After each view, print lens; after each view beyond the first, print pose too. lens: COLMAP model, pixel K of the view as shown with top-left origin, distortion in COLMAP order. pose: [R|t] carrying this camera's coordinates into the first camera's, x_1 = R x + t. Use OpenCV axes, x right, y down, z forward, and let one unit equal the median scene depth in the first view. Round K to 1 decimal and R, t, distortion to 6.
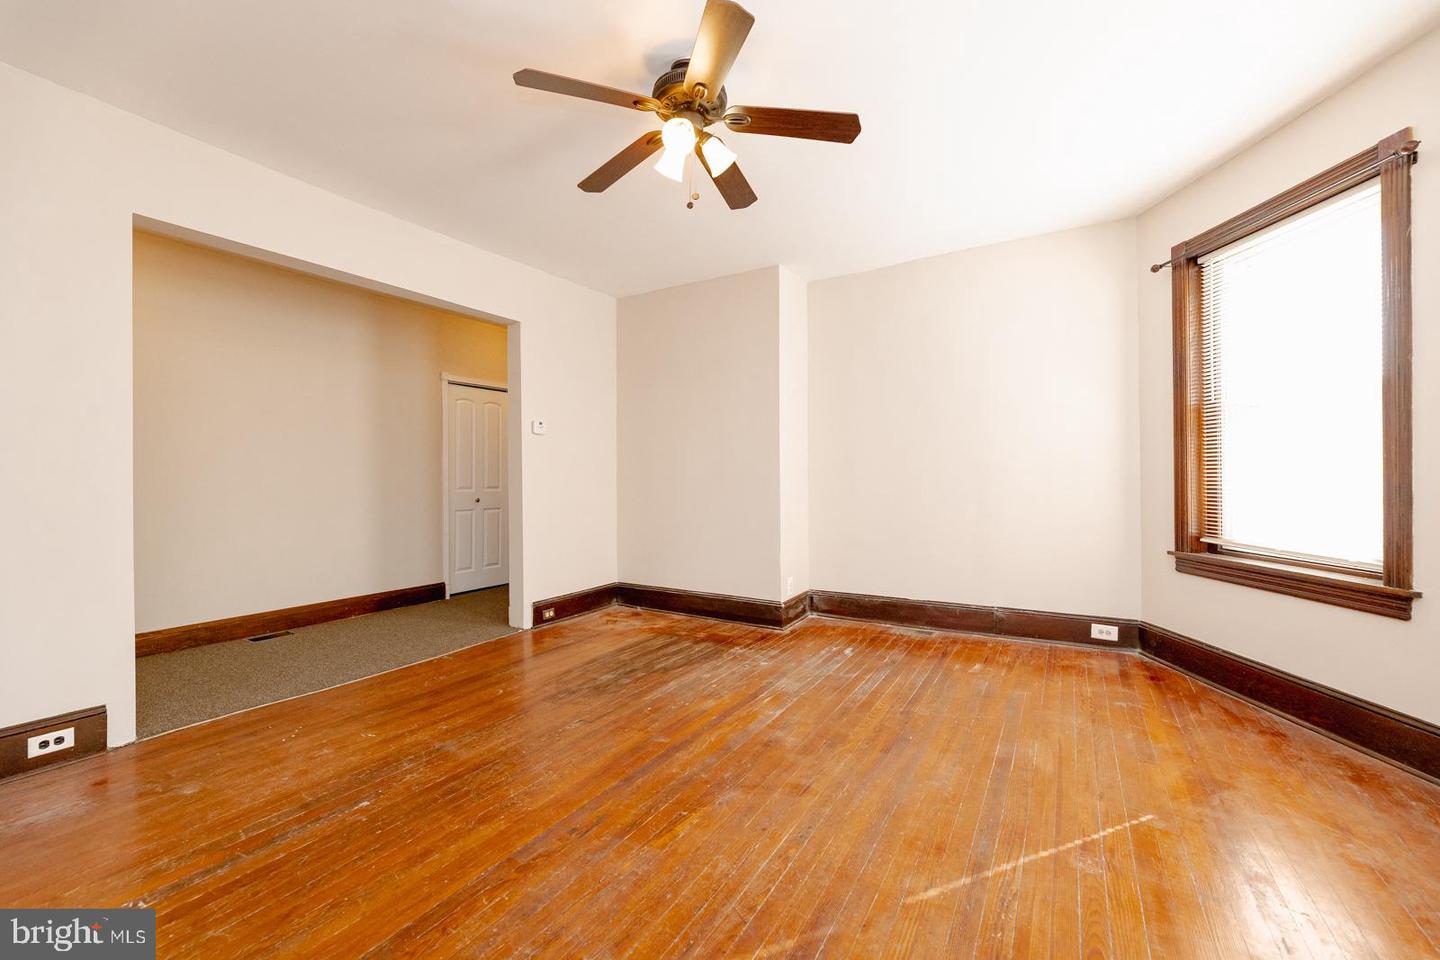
lens RADIAL K [[580.9, 0, 728.0], [0, 580.9, 471.6], [0, 0, 1]] dist [0.000953, -0.000280]
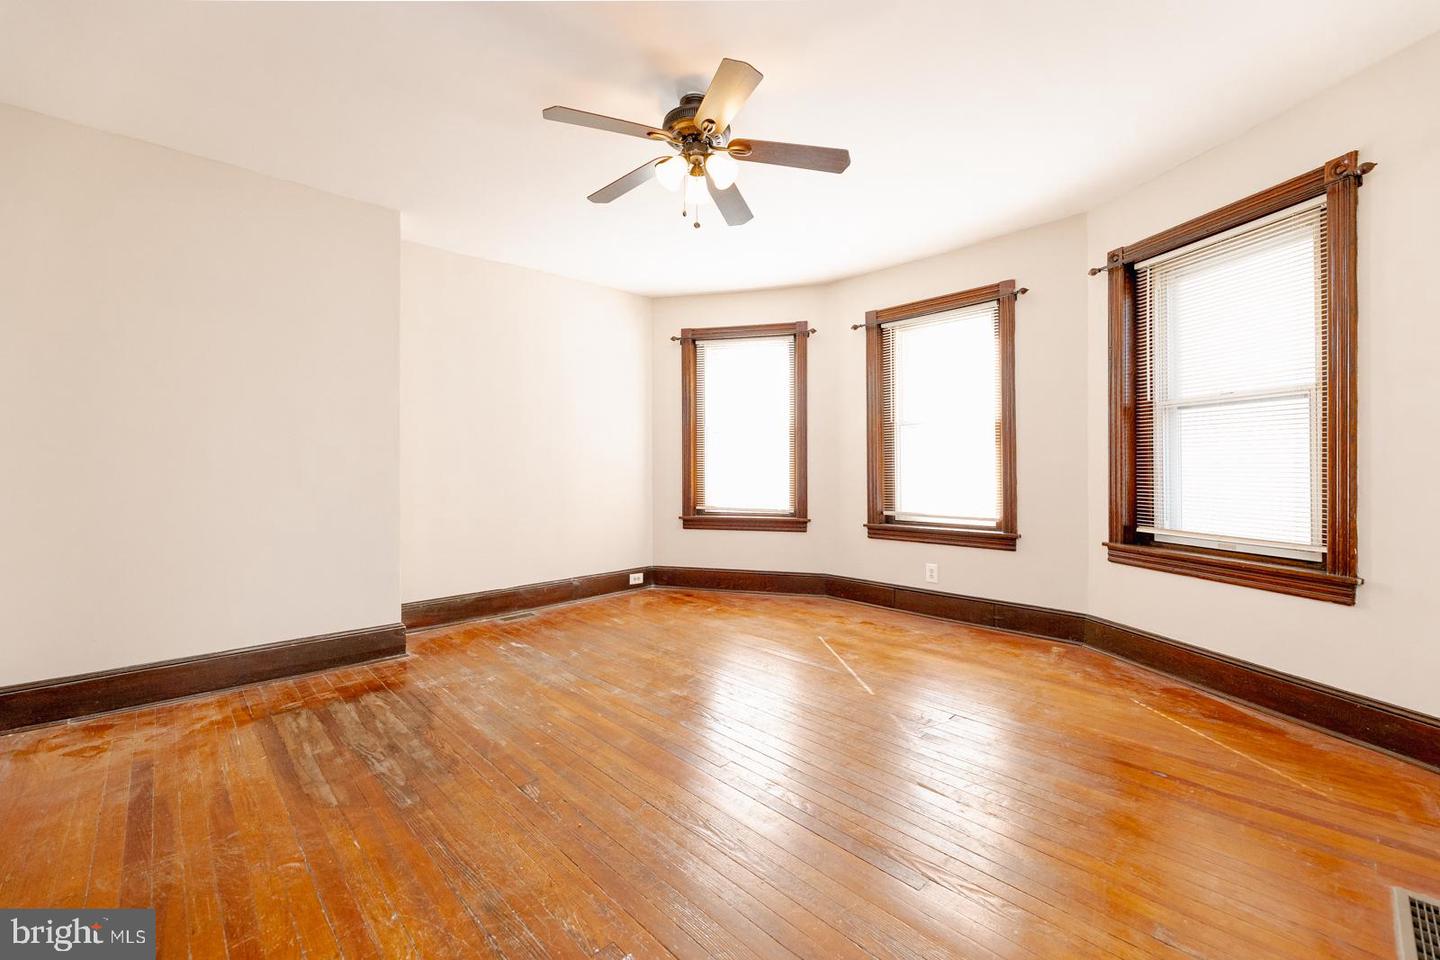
lens RADIAL K [[580.9, 0, 728.0], [0, 580.9, 471.6], [0, 0, 1]] dist [0.000953, -0.000280]
pose [[0.269928, -0.000521, 0.962881, -0.702163], [-0.006963, 0.999973, 0.002493, 0.005662], [-0.962855, -0.007378, 0.269916, 0.406340]]
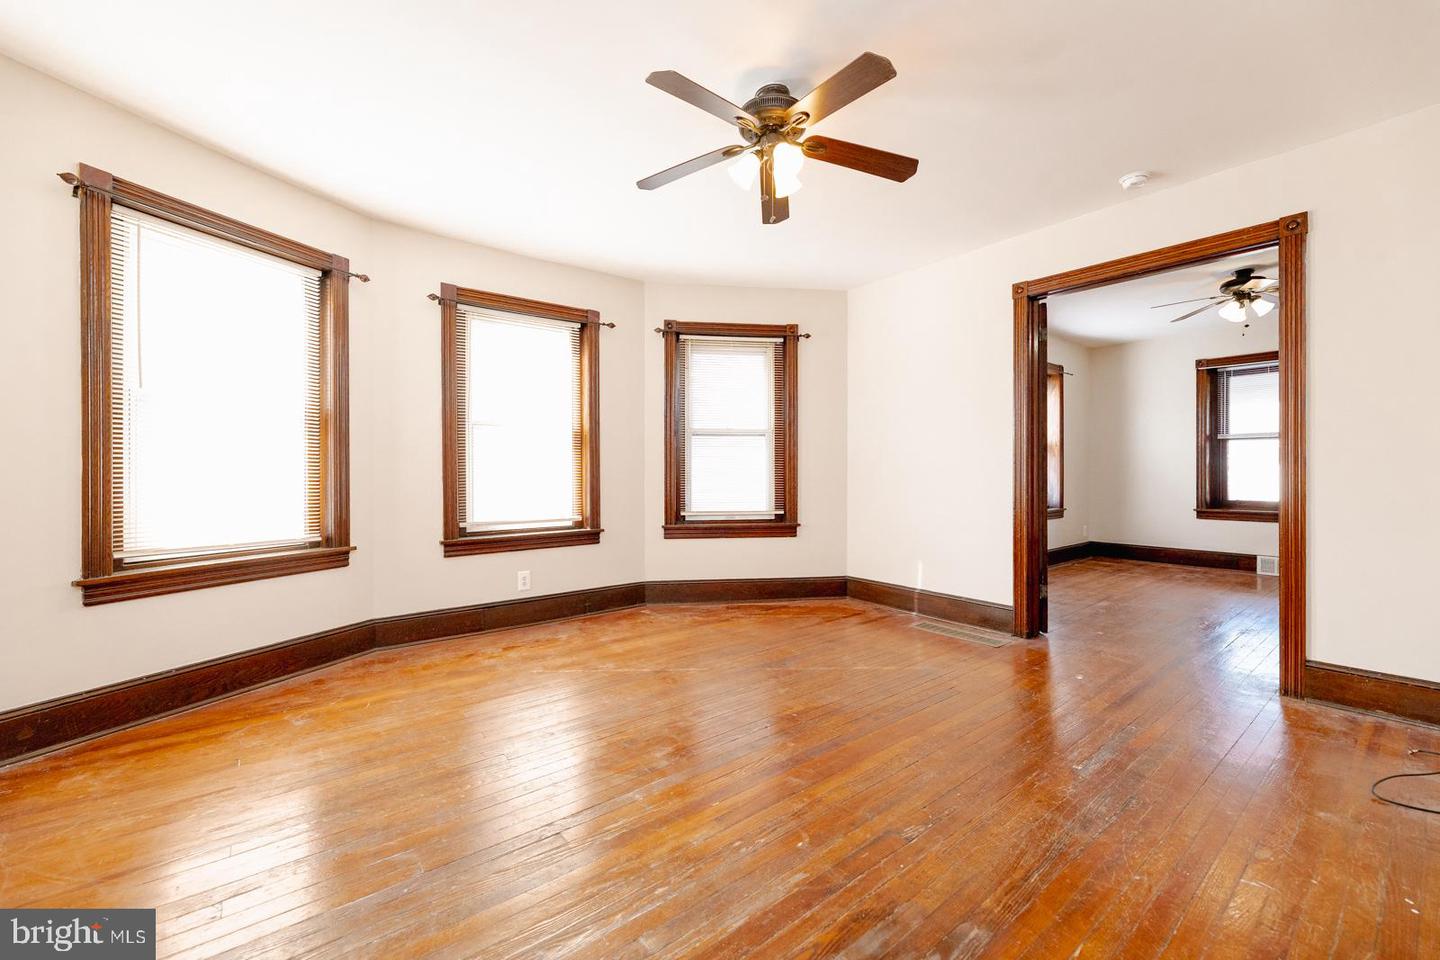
lens RADIAL K [[594.4, 0, 720.0], [0, 594.4, 480.0], [0, 0, 1]] dist [0.000797, -0.000011]
pose [[-0.933067, 0.004861, 0.359670, -0.229130], [0.005921, 0.999981, 0.001846, 0.013068], [-0.359655, 0.003852, -0.933078, 1.300227]]
